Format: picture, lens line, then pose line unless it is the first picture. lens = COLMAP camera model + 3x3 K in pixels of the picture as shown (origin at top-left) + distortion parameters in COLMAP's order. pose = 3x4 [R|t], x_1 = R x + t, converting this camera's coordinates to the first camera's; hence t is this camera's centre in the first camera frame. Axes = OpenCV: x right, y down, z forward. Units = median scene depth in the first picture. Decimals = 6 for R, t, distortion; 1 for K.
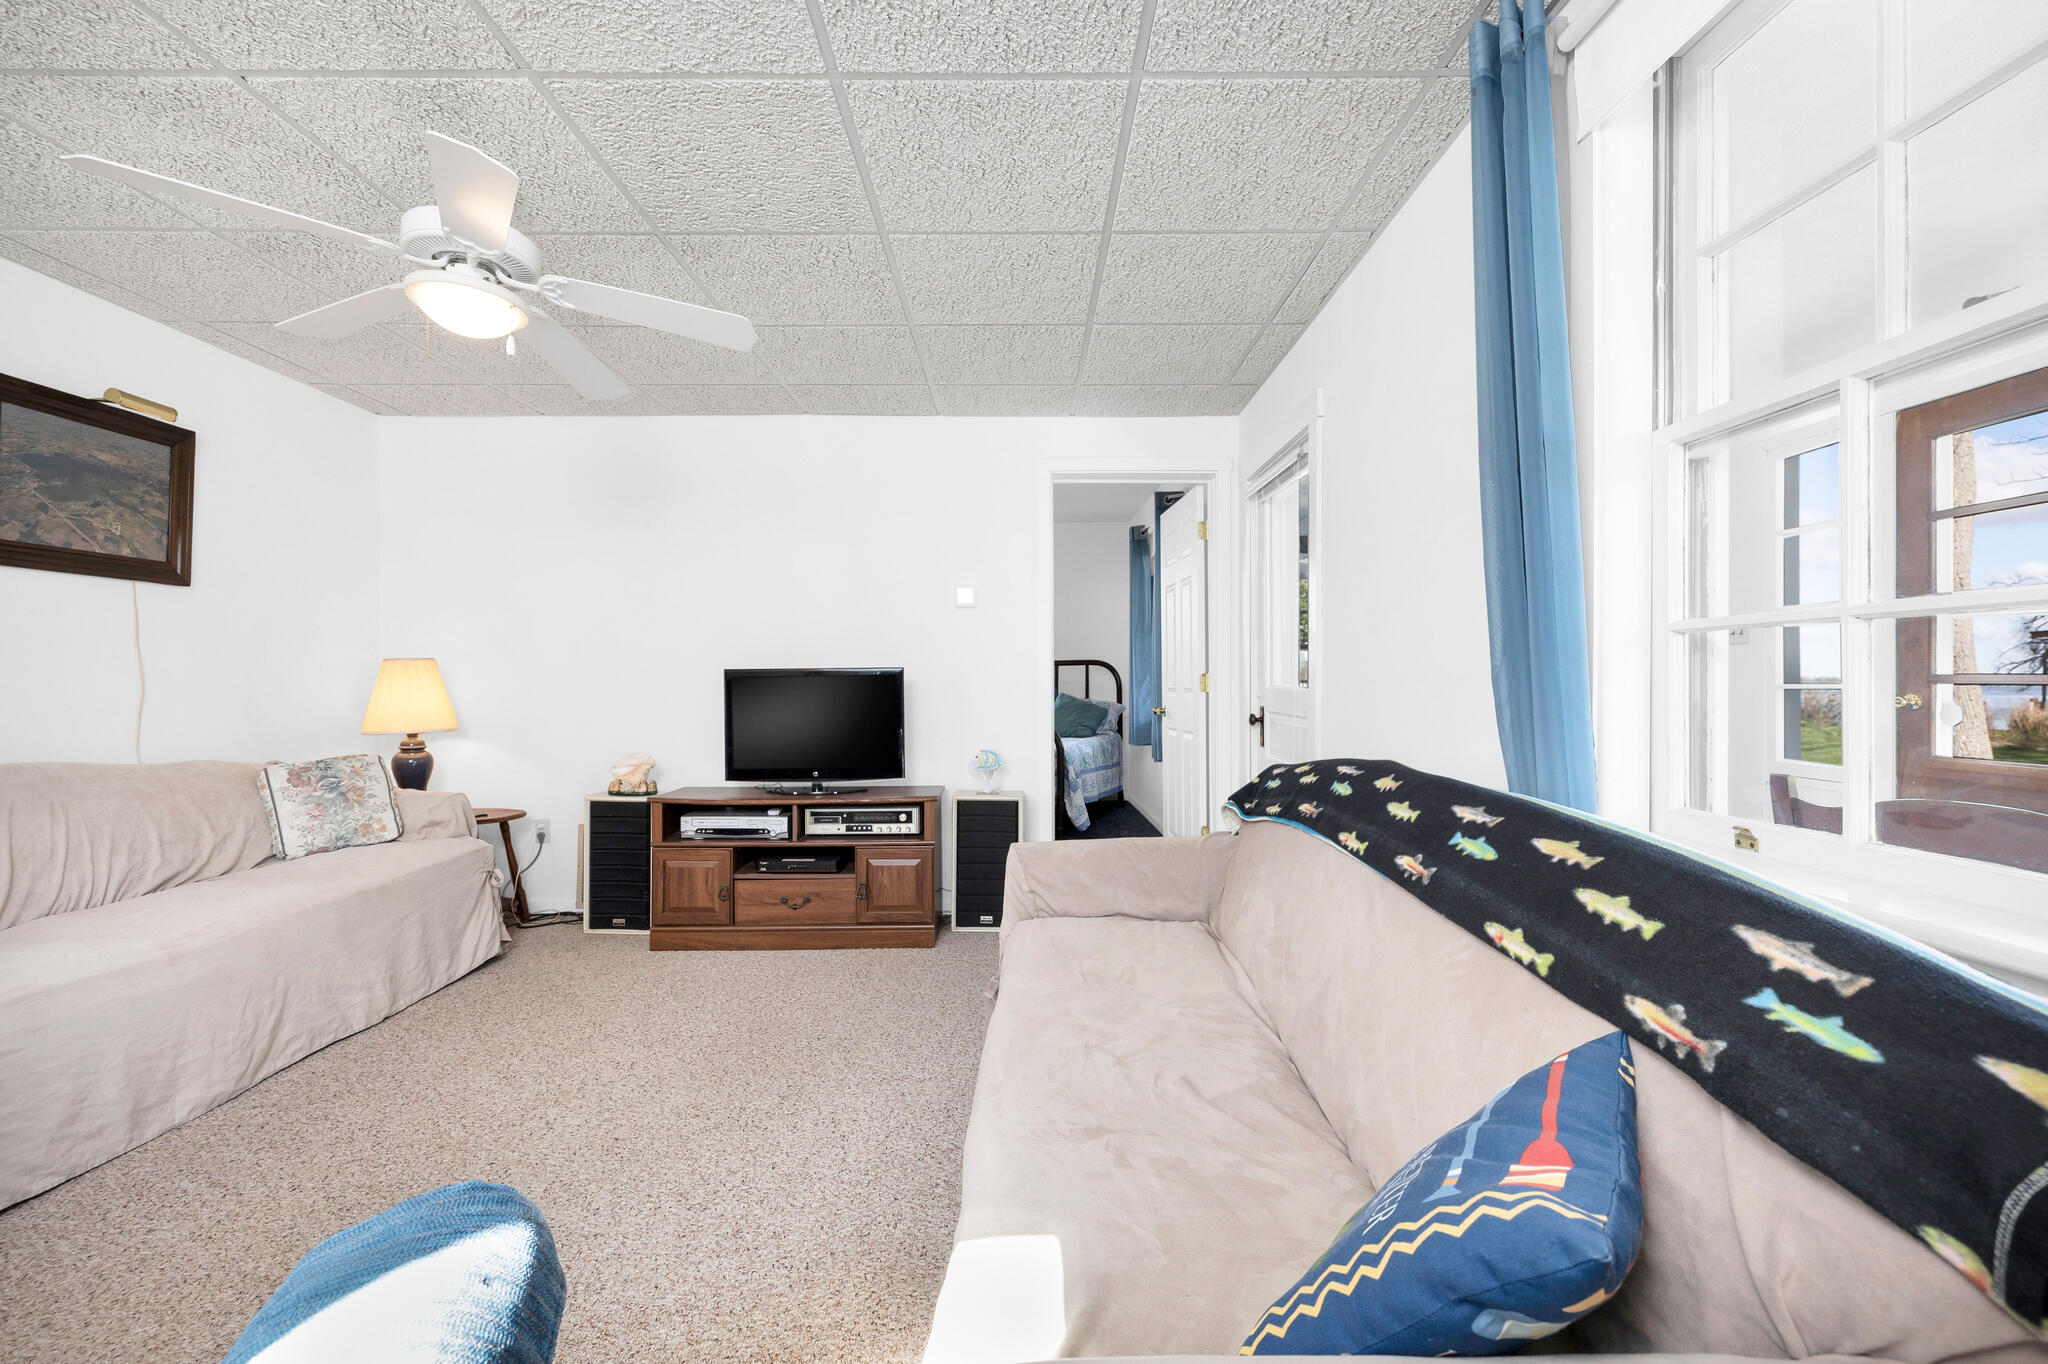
lens RADIAL K [[869.2, 0, 1024.0], [0, 869.2, 682.0], [0, 0, 1]] dist [-0.000303, -0.000067]
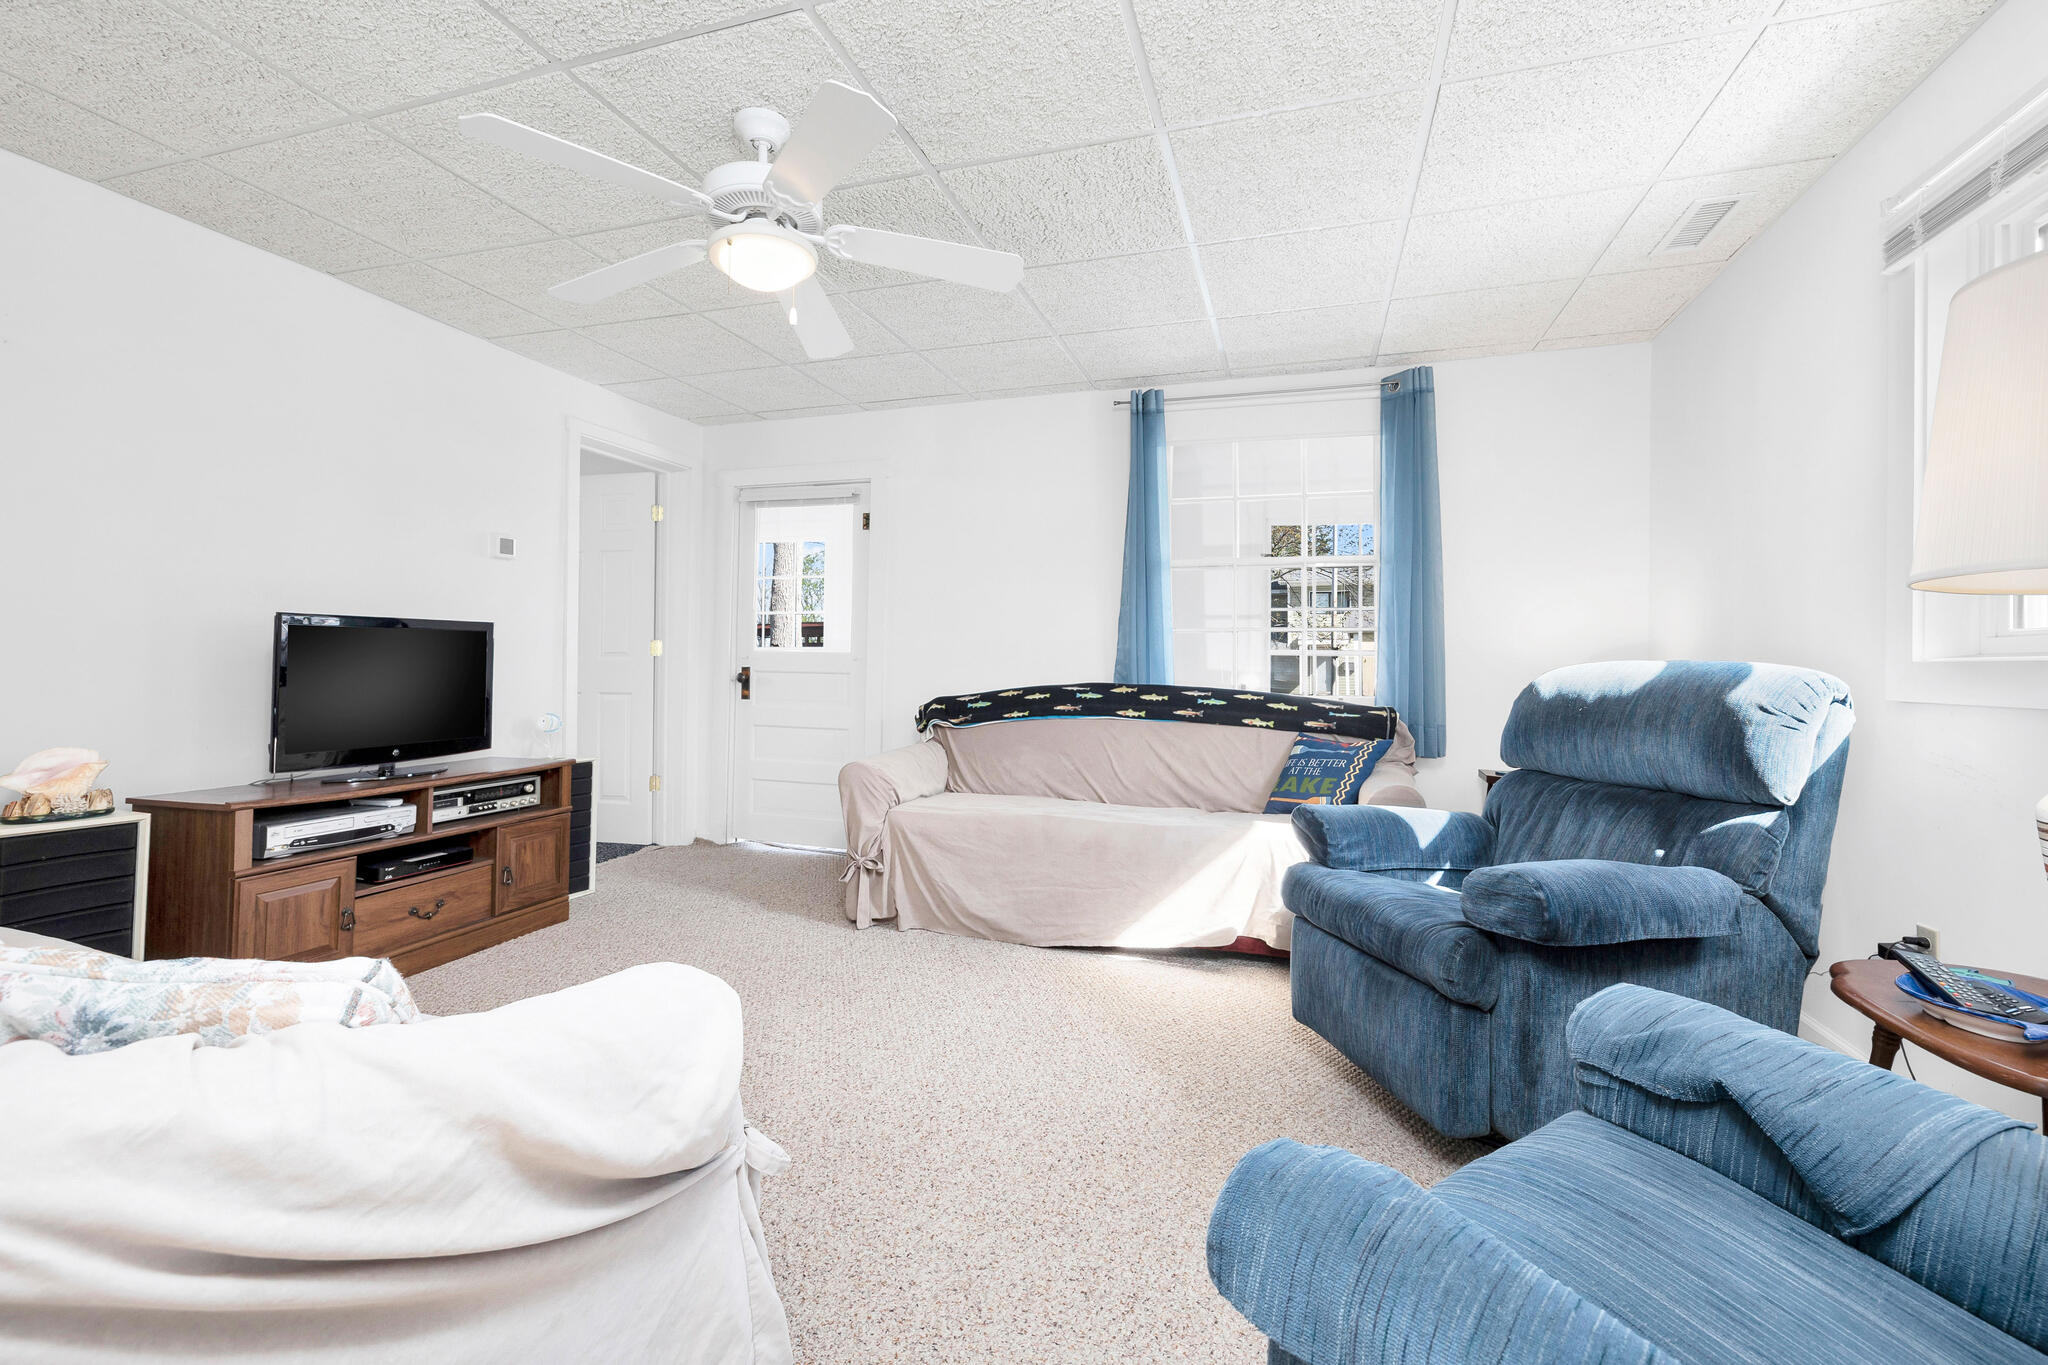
lens RADIAL K [[866.8, 0, 1025.4], [0, 866.8, 628.9], [0, 0, 1]] dist [-0.000678, -0.000006]
pose [[0.317283, 0.043054, 0.947353, -0.846070], [-0.008198, 0.999056, -0.042658, 0.024305], [-0.948295, 0.005768, 0.317337, 0.222203]]
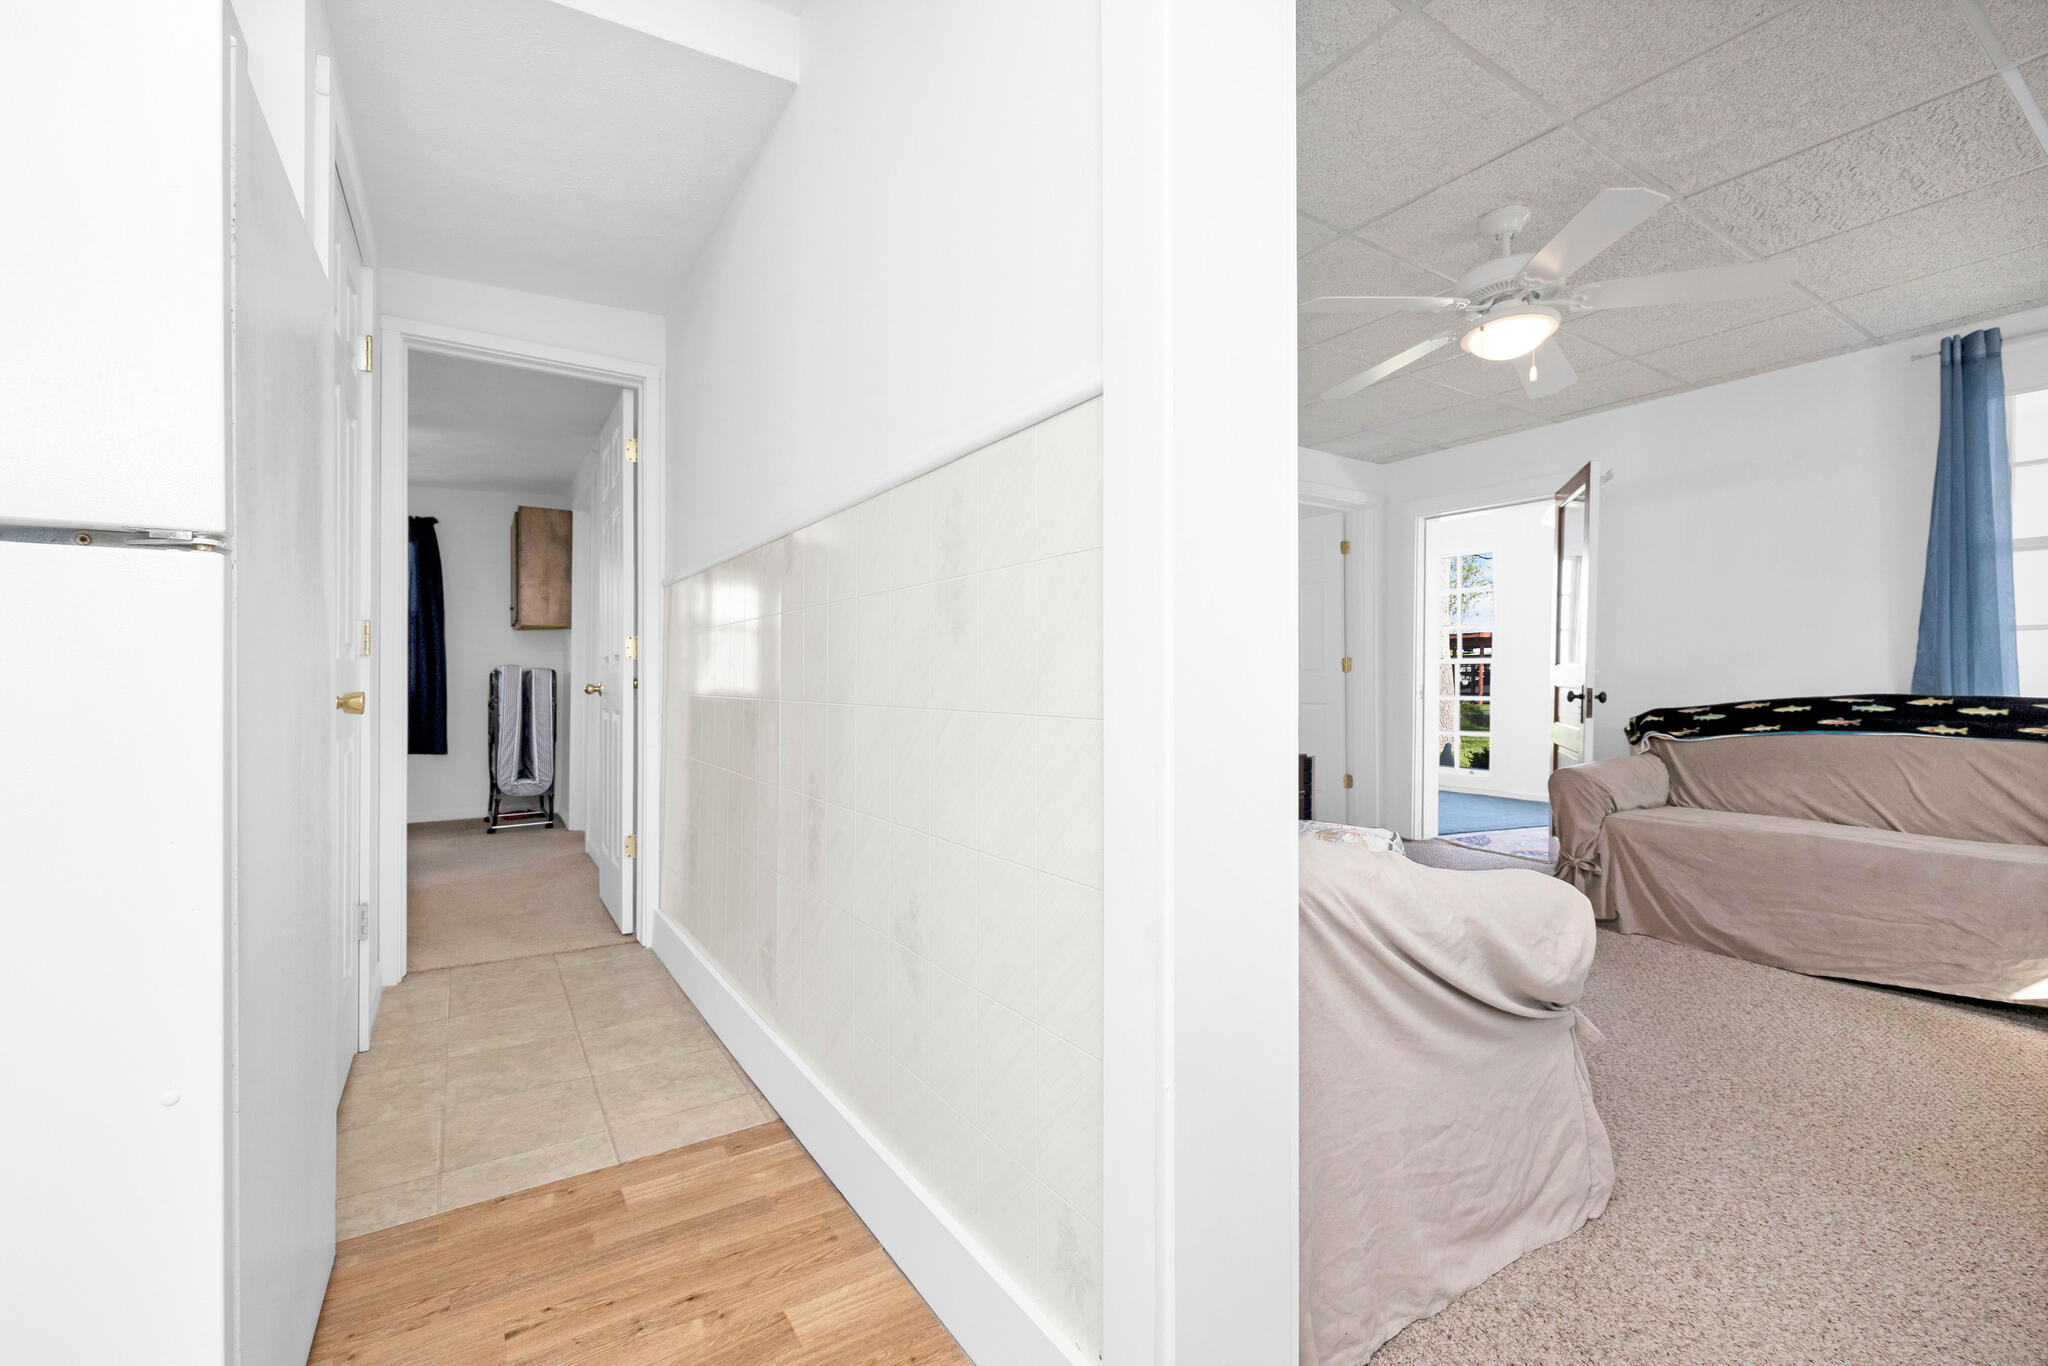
lens RADIAL K [[869.2, 0, 1024.0], [0, 869.2, 683.0], [0, 0, 1]] dist [-0.000303, -0.000067]
pose [[0.841067, -0.002350, 0.540925, -1.058390], [0.000655, 0.999994, 0.003325, 0.028954], [-0.540930, -0.002442, 0.841064, 0.198267]]
